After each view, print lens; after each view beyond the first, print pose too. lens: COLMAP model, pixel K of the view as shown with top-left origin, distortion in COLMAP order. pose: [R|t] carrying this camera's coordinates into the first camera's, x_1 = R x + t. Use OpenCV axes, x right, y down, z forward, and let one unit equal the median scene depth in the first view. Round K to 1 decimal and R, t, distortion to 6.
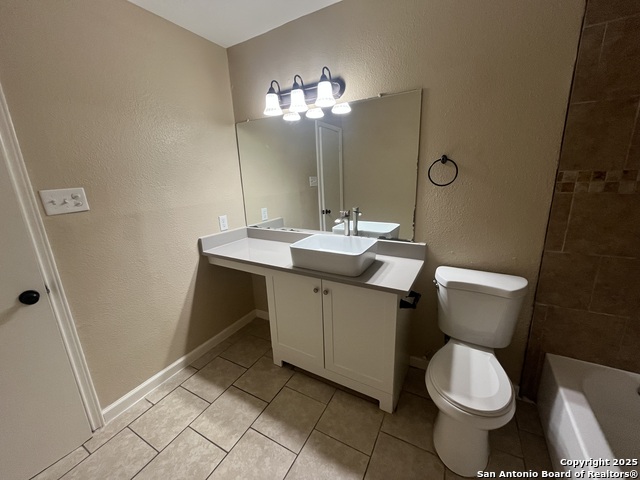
lens RADIAL K [[257.2, 0, 321.3], [0, 257.2, 241.5], [0, 0, 1]] dist [-0.002391, -0.000743]
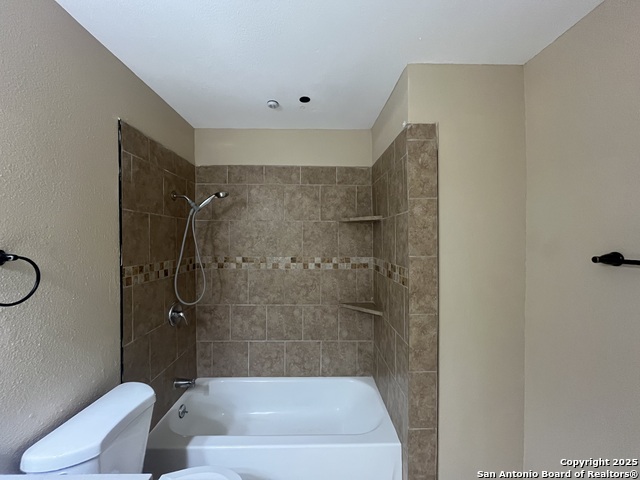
lens RADIAL K [[257.2, 0, 316.8], [0, 257.2, 237.8], [0, 0, 1]] dist [-0.002391, -0.000743]
pose [[-0.502909, 0.051465, 0.862806, -0.392165], [0.248387, 0.964725, 0.087235, -0.294452], [-0.827881, 0.258181, -0.497952, 0.859509]]
